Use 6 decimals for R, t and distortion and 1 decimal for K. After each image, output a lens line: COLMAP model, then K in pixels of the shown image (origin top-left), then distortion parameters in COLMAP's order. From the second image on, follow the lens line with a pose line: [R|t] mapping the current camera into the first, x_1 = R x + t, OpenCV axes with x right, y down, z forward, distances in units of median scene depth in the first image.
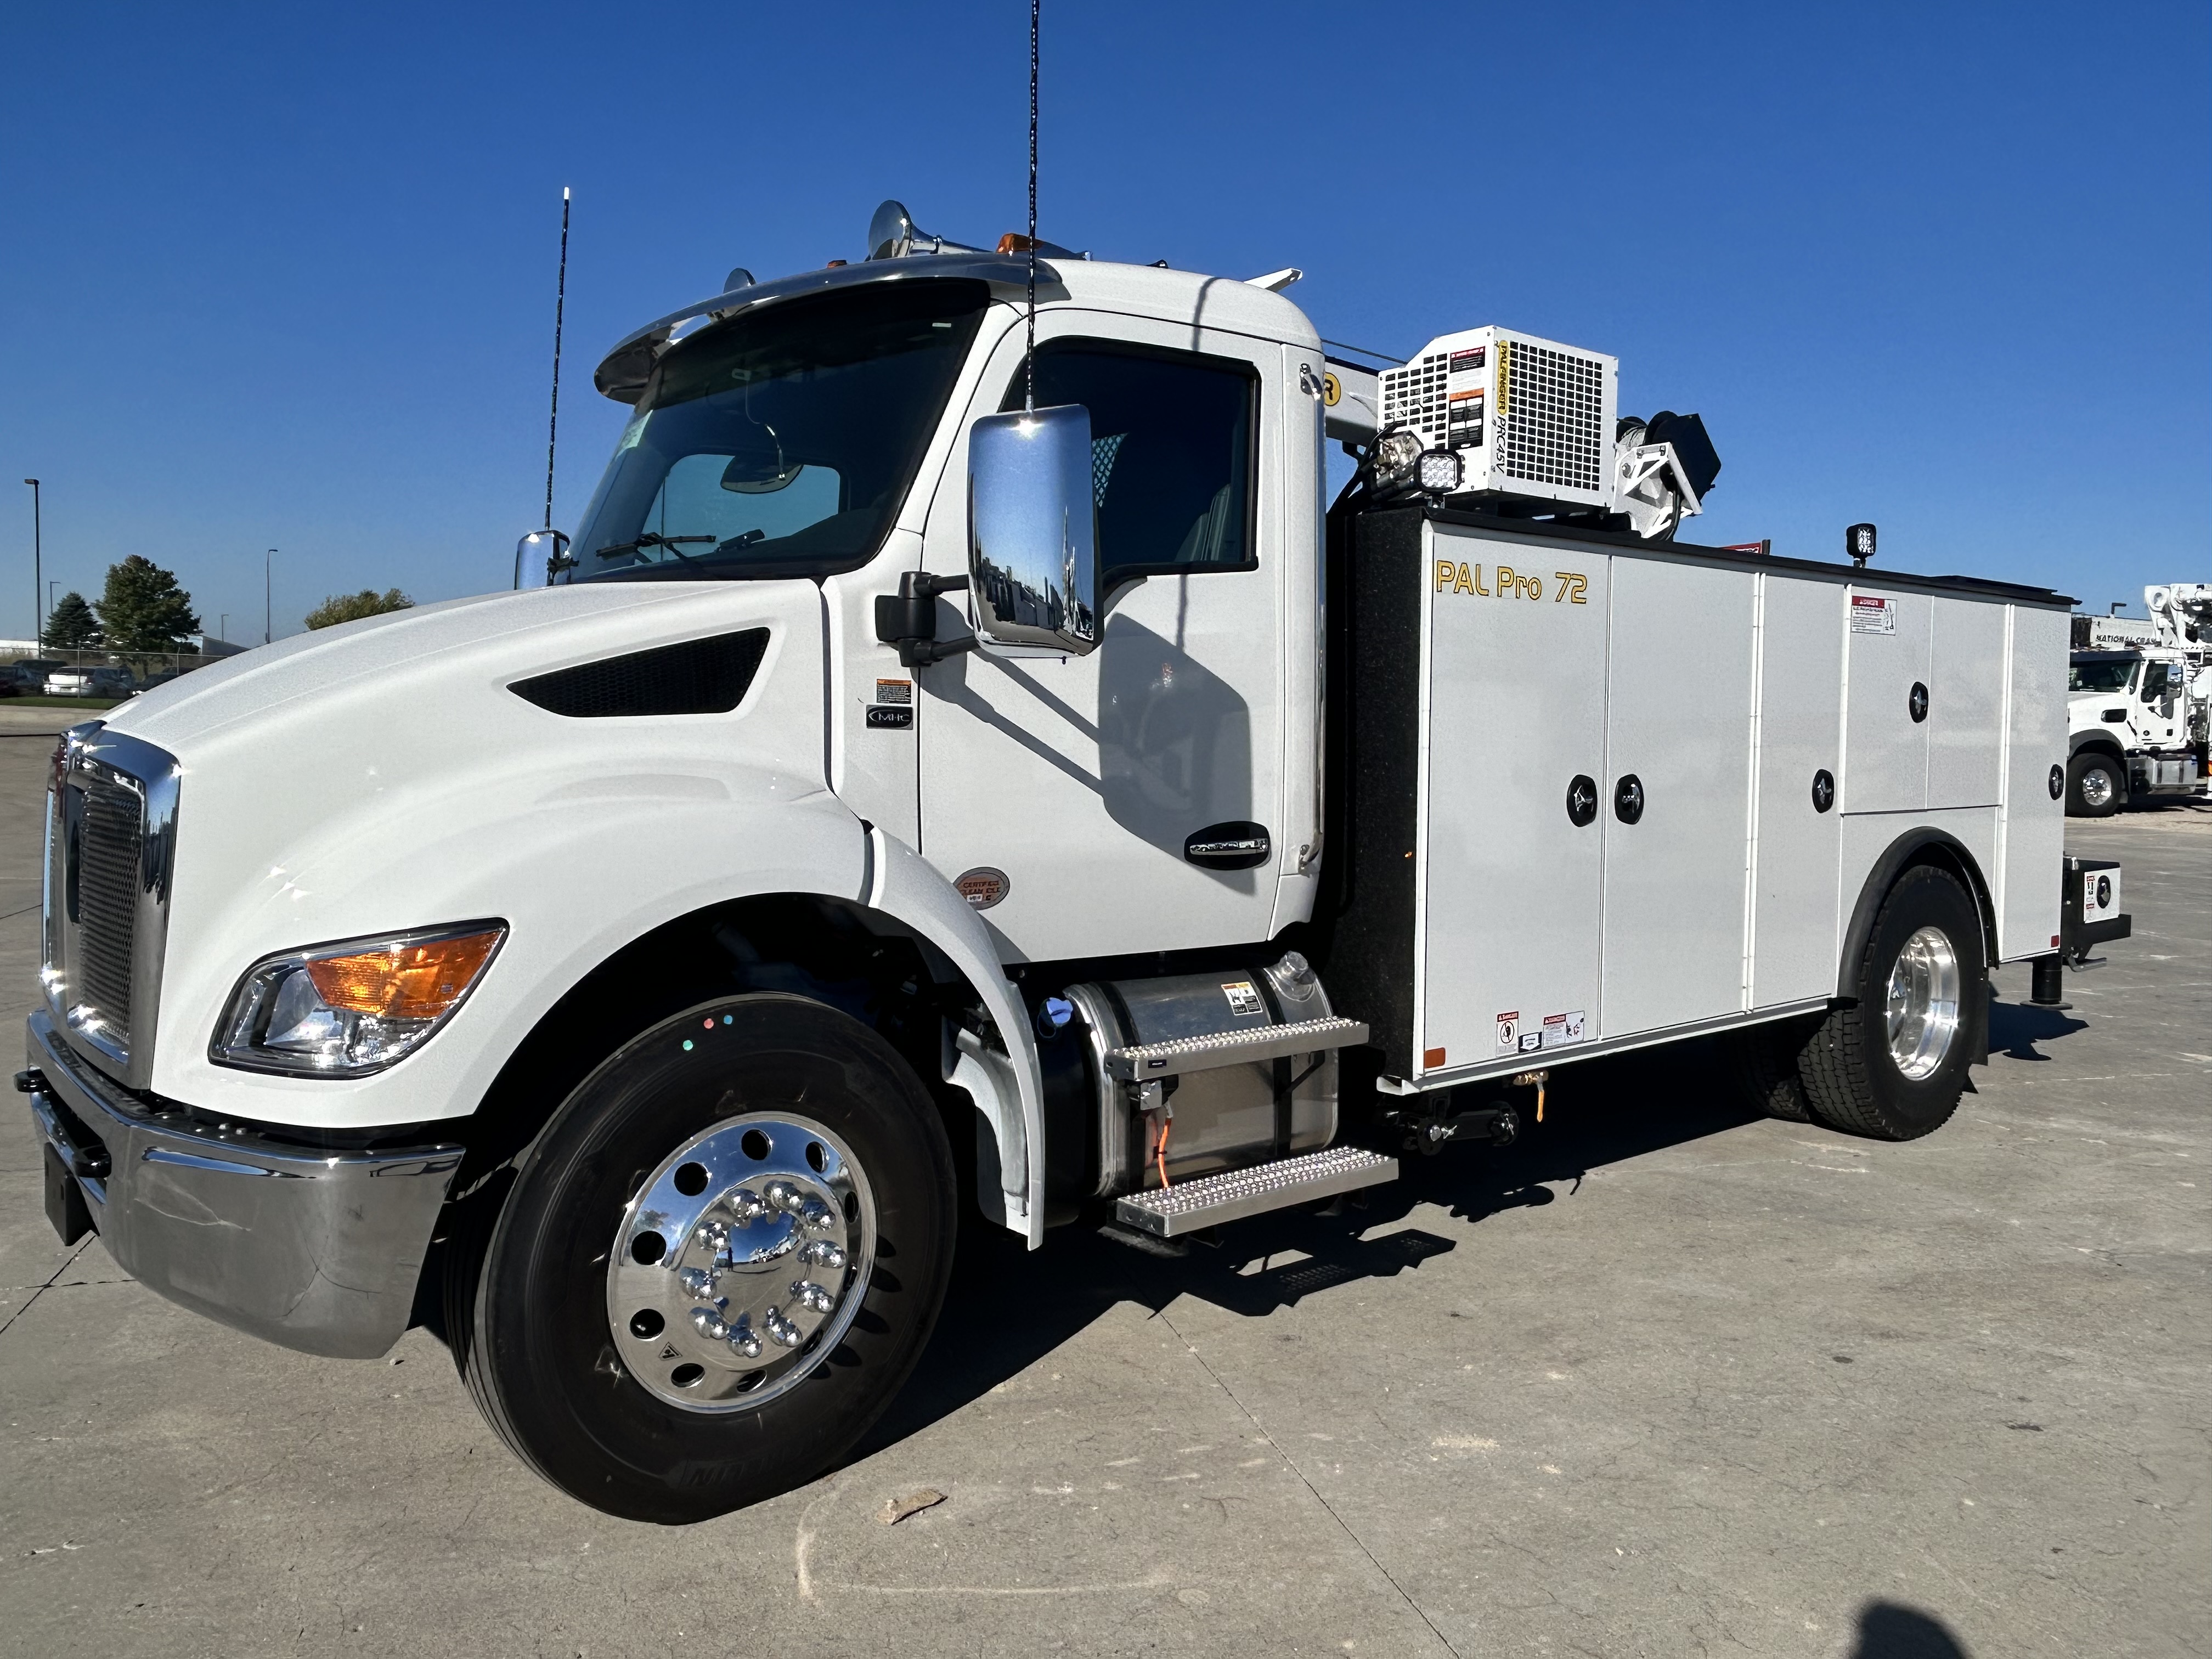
lens RADIAL K [[1632.9, 0, 1106.0], [0, 1632.9, 829.5], [0, 0, 1]] dist [0.001414, -0.006271]
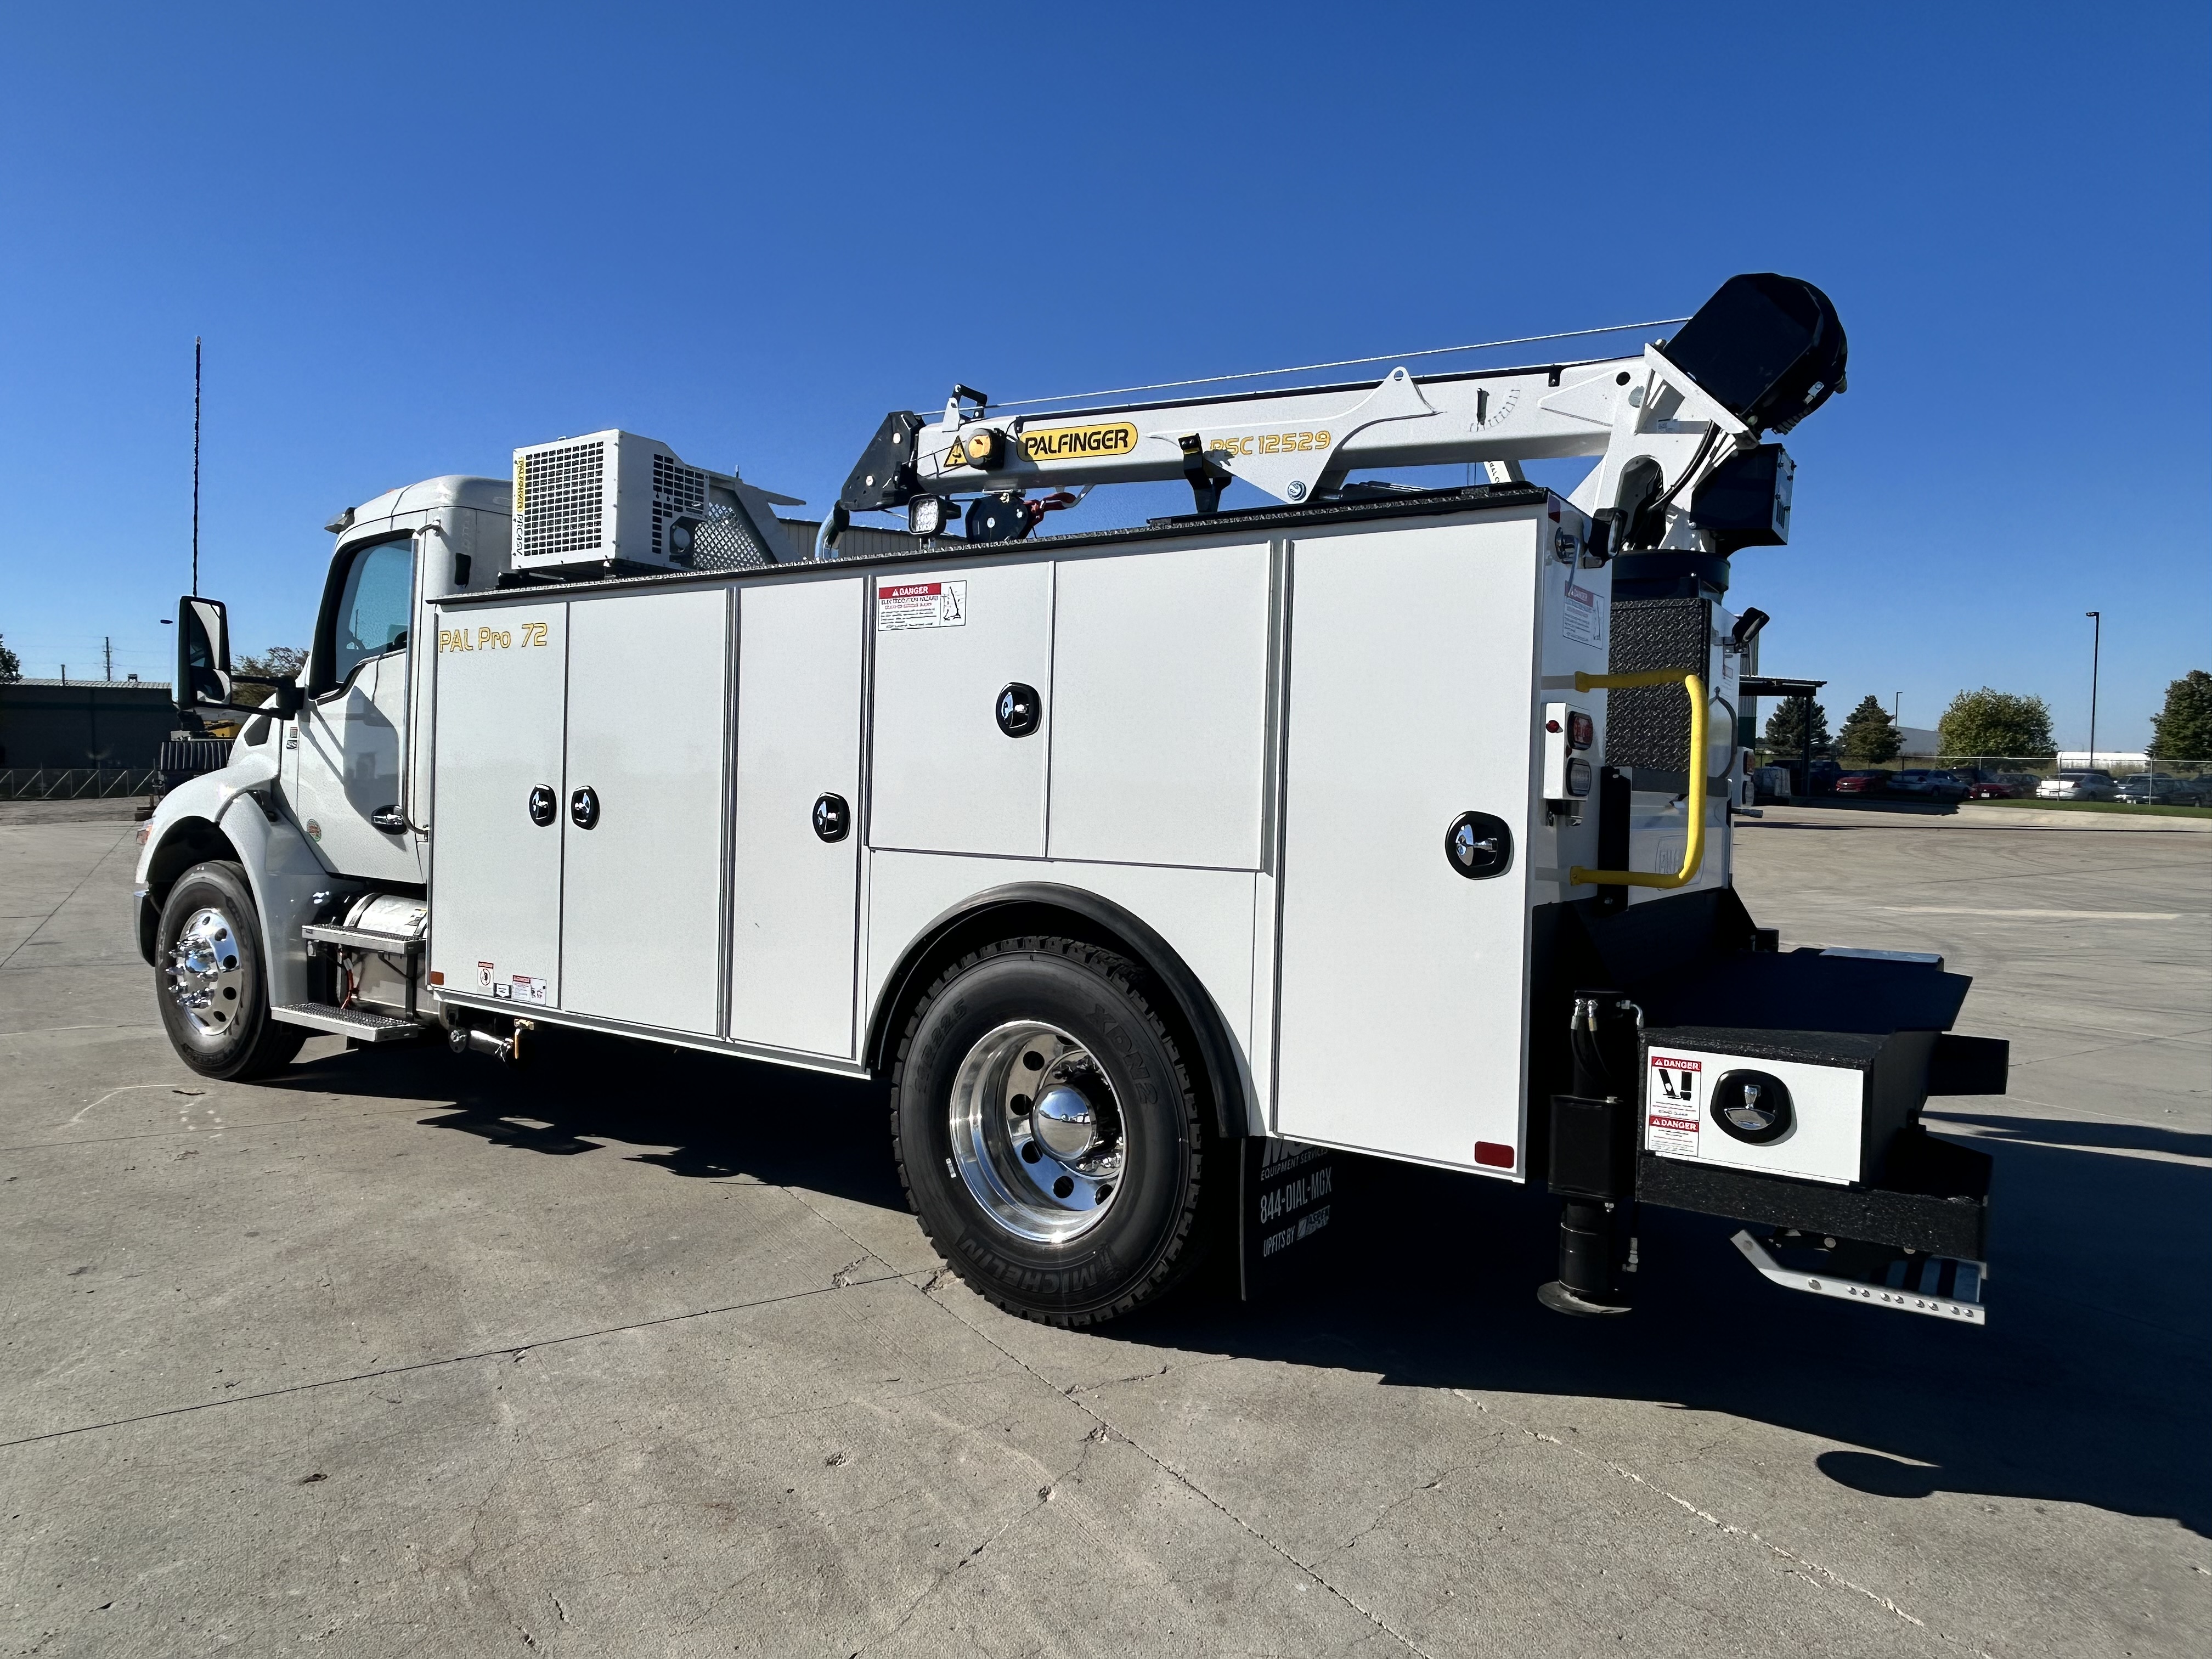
lens RADIAL K [[1410.5, 0, 1114.0], [0, 1410.5, 822.2], [0, 0, 1]] dist [0.002832, -0.018360]
pose [[0.298605, 0.018985, -0.954188, 1.453706], [-0.085315, 0.996330, -0.006875, -0.034849], [0.950556, 0.083460, 0.299129, 1.110786]]
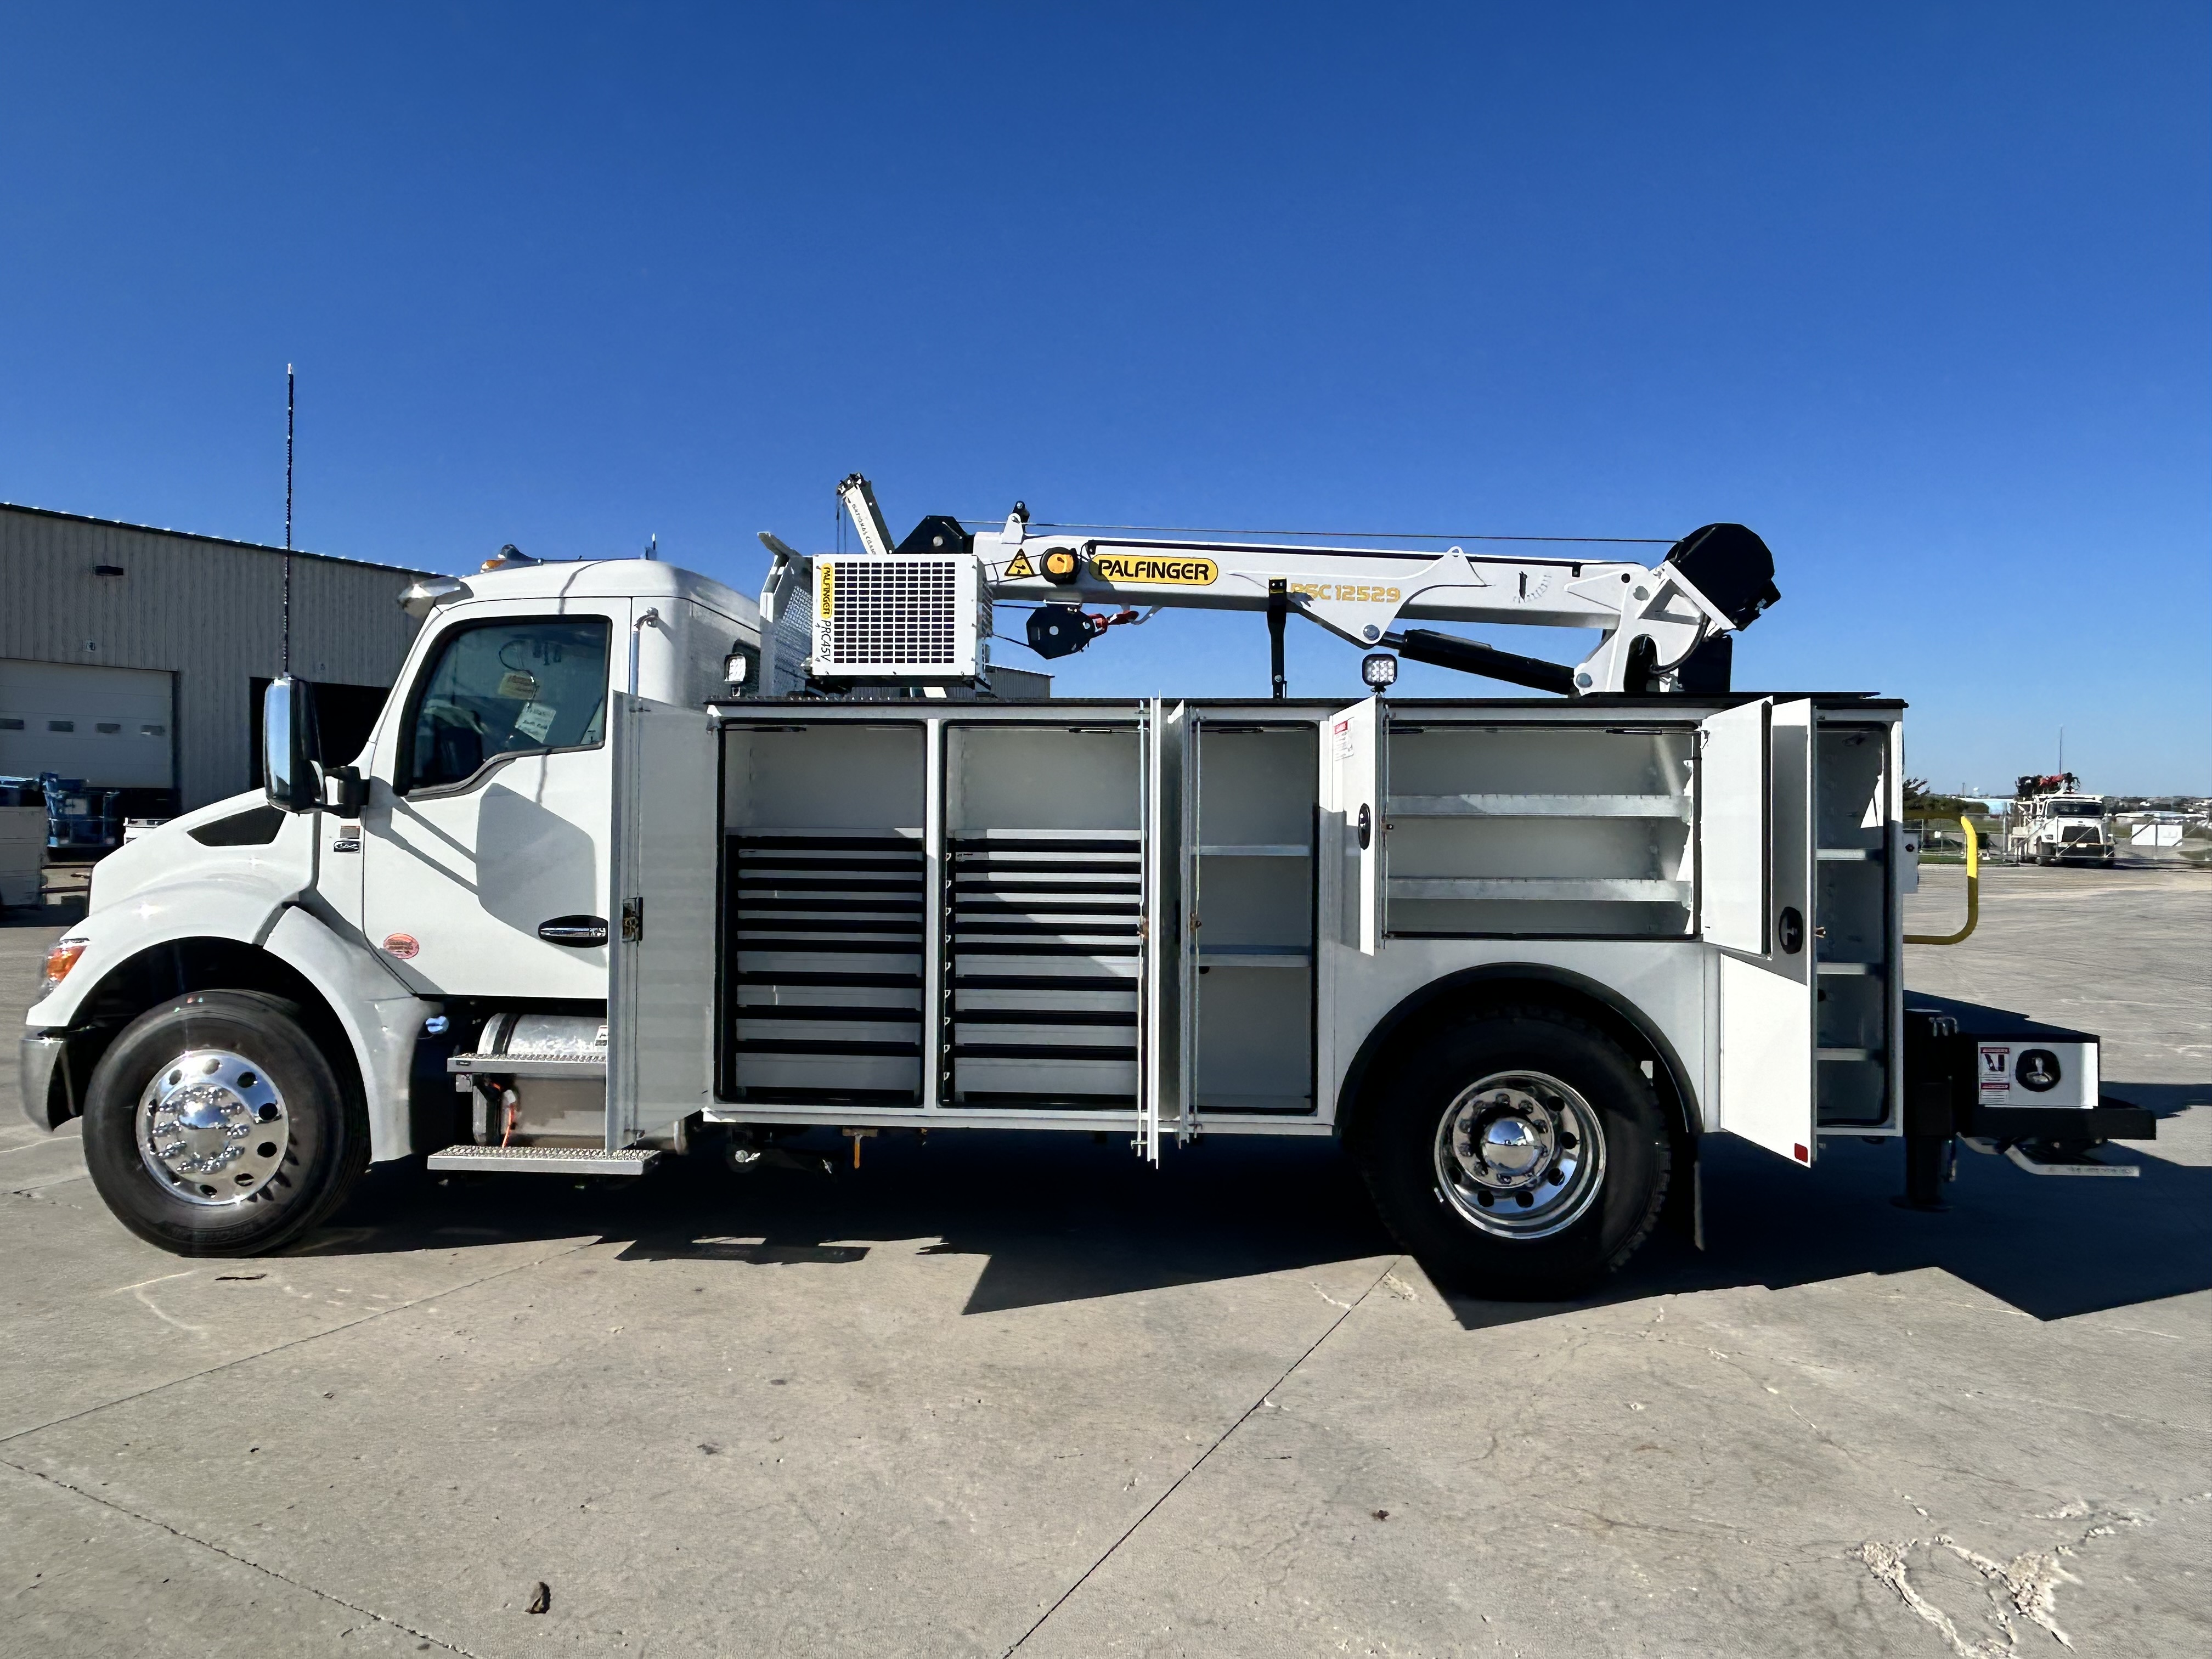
lens RADIAL K [[1382.0, 0, 1136.8], [0, 1382.0, 838.1], [0, 0, 1]] dist [-0.010210, -0.002396]
pose [[0.739250, -0.003696, -0.673421, 1.152640], [-0.045849, 0.997388, -0.055804, -0.025198], [0.671869, 0.072129, 0.737150, 0.349208]]
